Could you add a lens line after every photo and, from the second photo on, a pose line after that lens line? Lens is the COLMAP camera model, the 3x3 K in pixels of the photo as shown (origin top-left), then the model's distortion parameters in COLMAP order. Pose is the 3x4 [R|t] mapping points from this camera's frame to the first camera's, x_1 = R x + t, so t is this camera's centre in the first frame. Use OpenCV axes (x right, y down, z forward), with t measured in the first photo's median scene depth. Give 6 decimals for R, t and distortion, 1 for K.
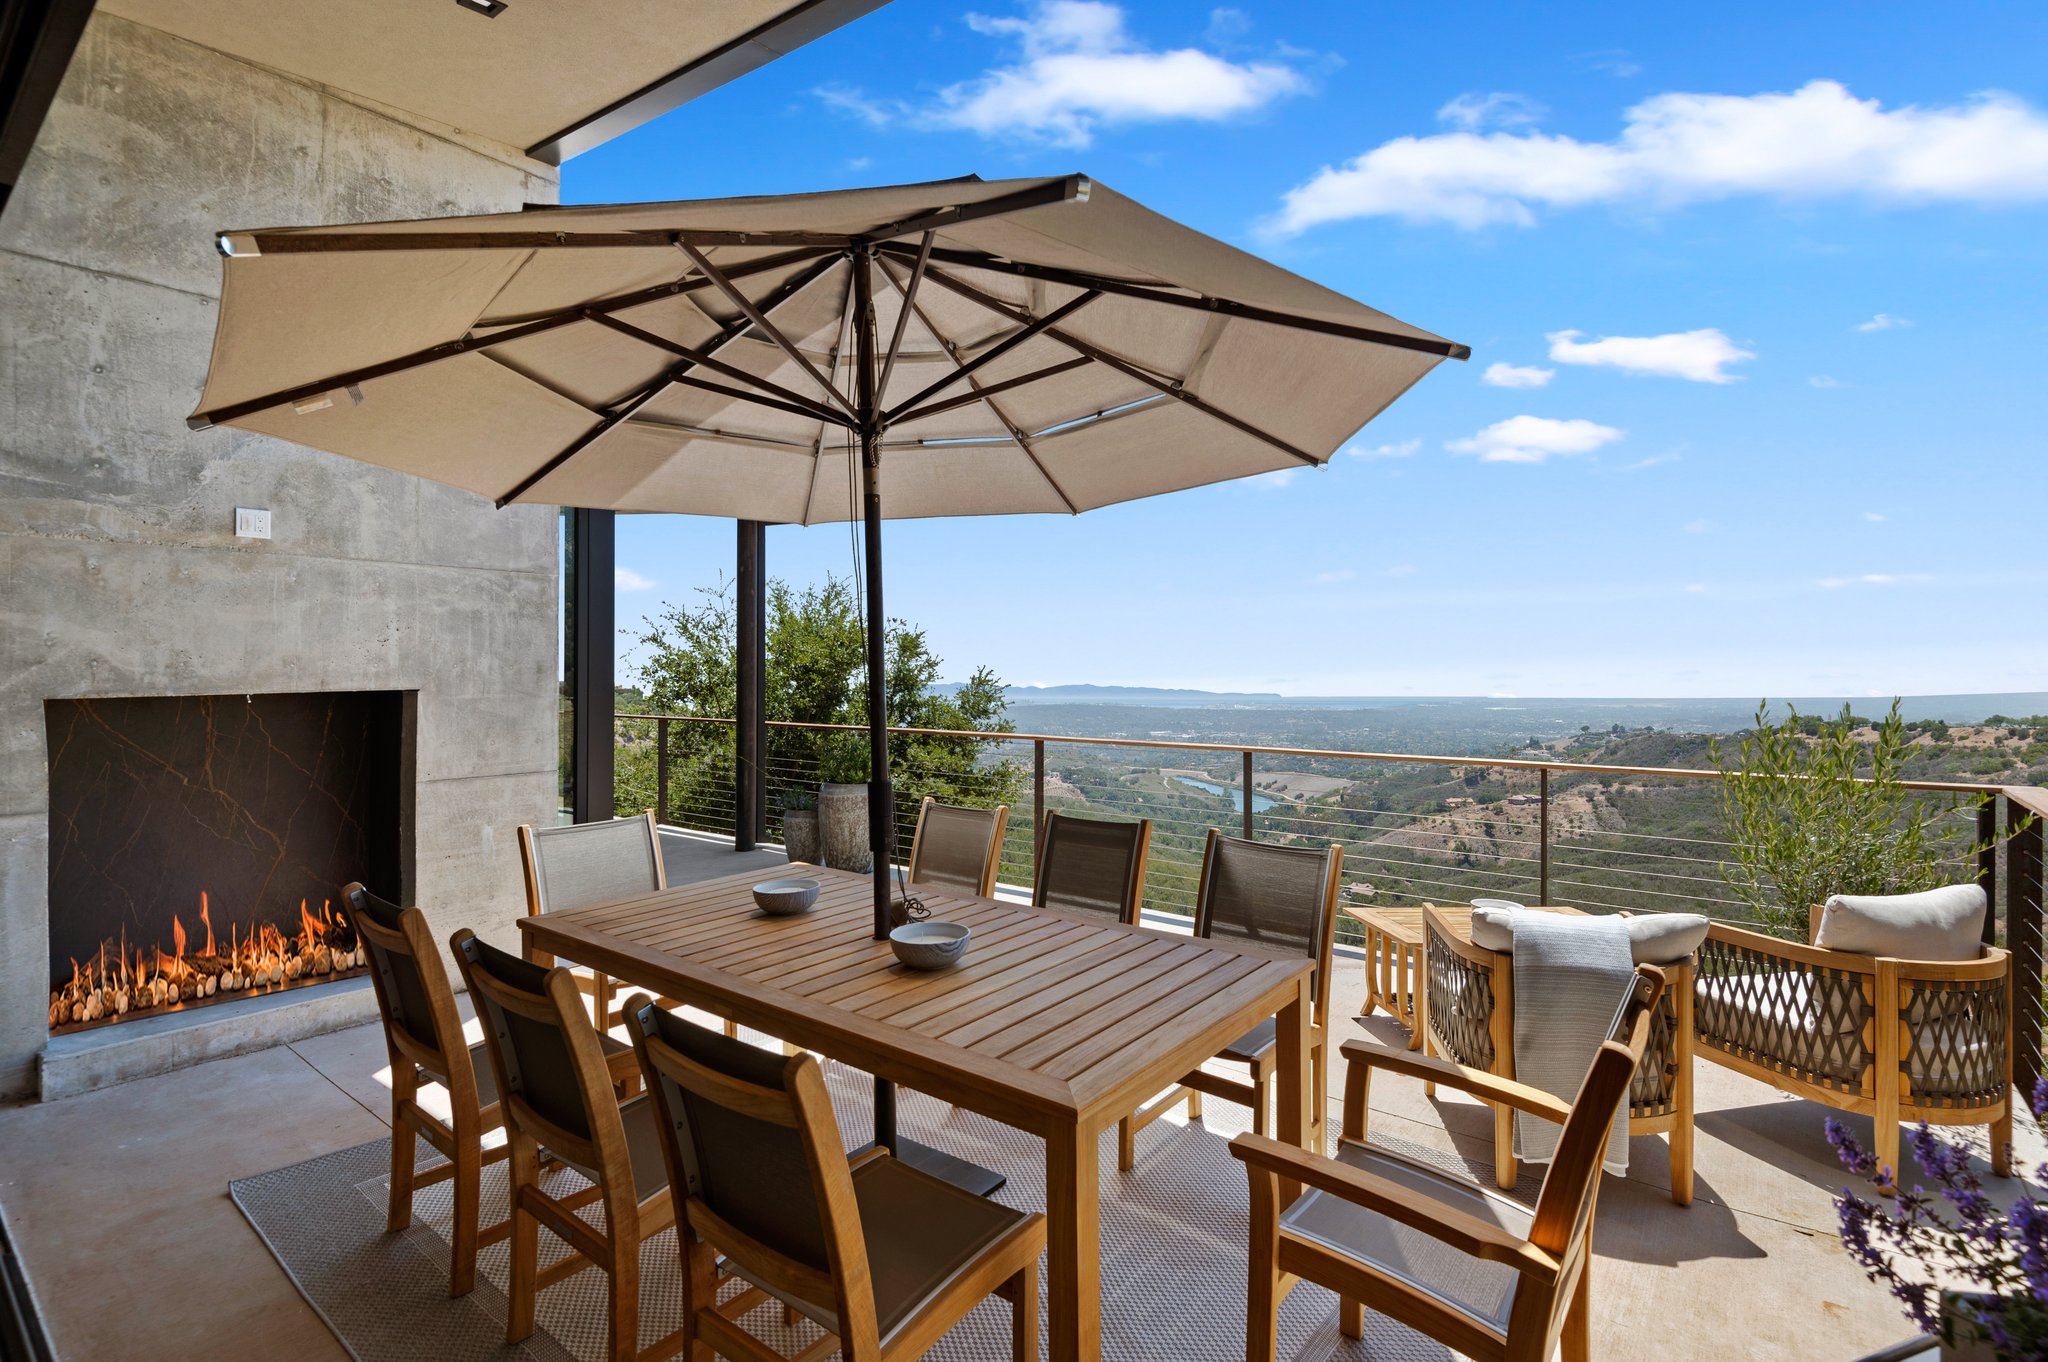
lens RADIAL K [[969.1, 0, 1022.0], [0, 969.1, 669.7], [0, 0, 1]] dist [-0.010191, -0.002174]
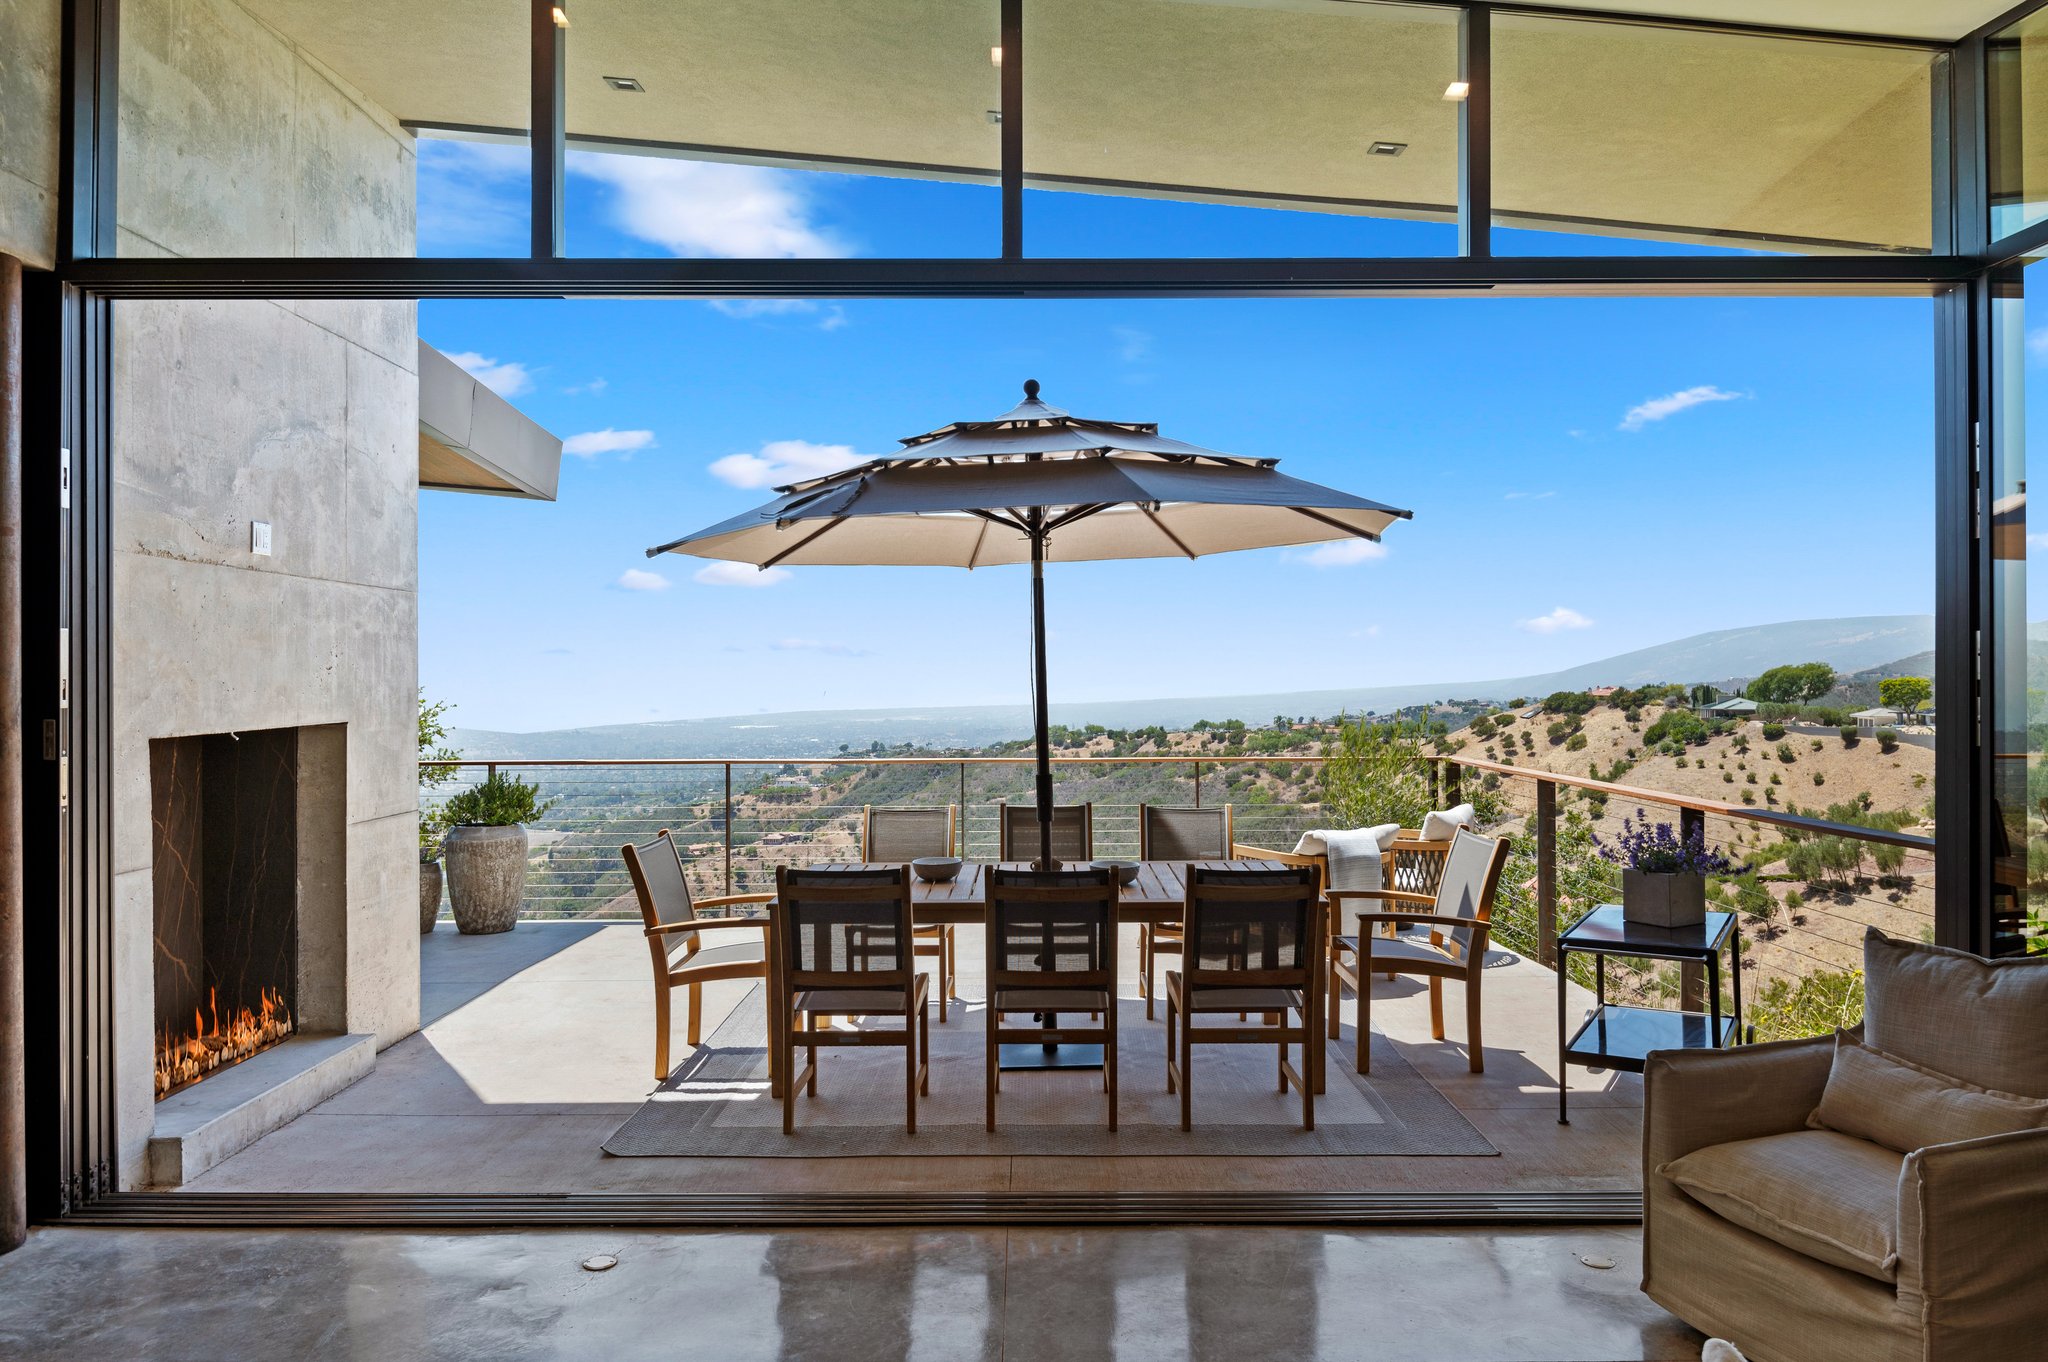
lens RADIAL K [[1327.9, 0, 1031.7], [0, 1327.9, 679.6], [0, 0, 1]] dist [-0.029734, 0.001810]
pose [[0.785194, -0.005778, 0.619223, -1.067318], [0.005393, 0.999982, 0.002493, -0.022920], [-0.619227, 0.001382, 0.785211, -0.420872]]
